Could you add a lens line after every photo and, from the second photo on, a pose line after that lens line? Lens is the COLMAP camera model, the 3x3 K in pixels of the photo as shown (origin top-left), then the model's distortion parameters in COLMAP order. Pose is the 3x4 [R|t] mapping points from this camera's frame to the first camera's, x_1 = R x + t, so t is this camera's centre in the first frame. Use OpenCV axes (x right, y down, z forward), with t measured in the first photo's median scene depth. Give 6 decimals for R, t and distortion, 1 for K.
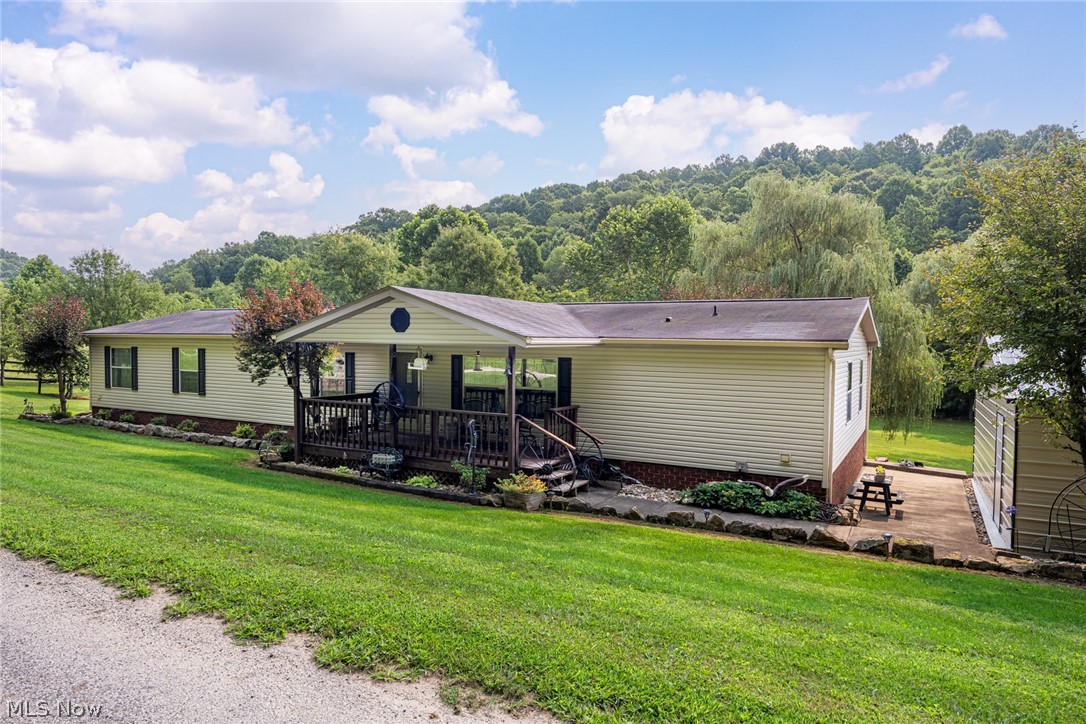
lens RADIAL K [[691.4, 0, 543.0], [0, 691.4, 362.0], [0, 0, 1]] dist [-0.001197, 0.001933]
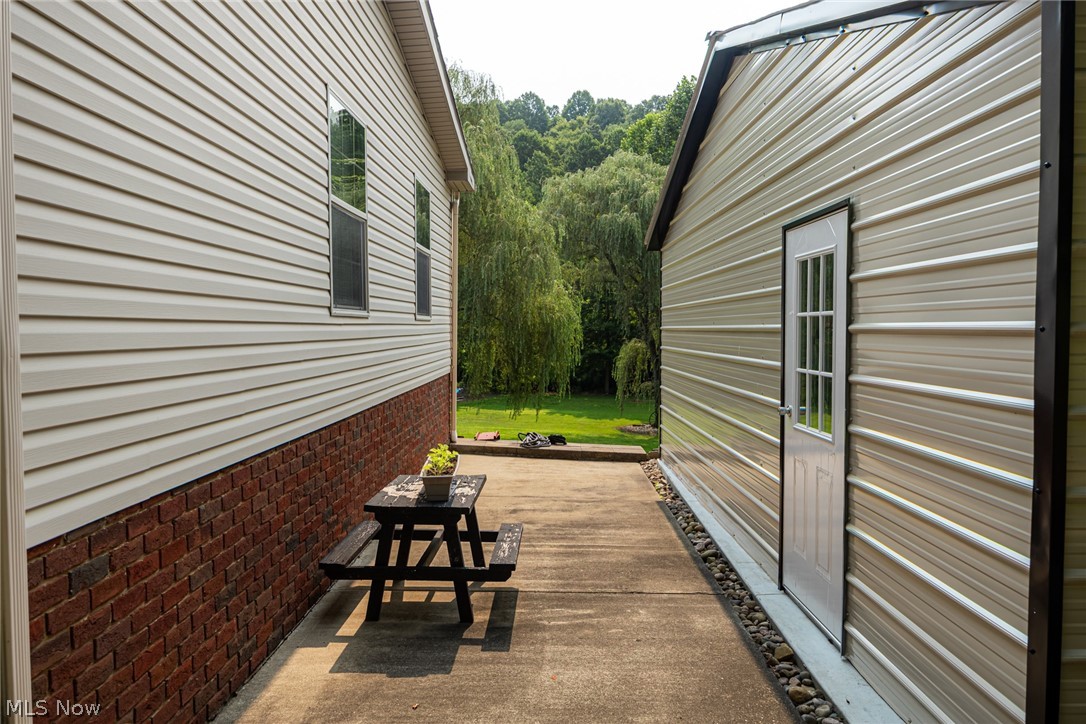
lens RADIAL K [[804.4, 0, 543.0], [0, 804.4, 362.0], [0, 0, 1]] dist [-0.002338, -0.000230]
pose [[0.883538, -0.035172, 0.467037, 0.102633], [0.029987, 0.999378, 0.018534, 0.030877], [-0.467398, -0.002371, 0.884044, 0.190097]]
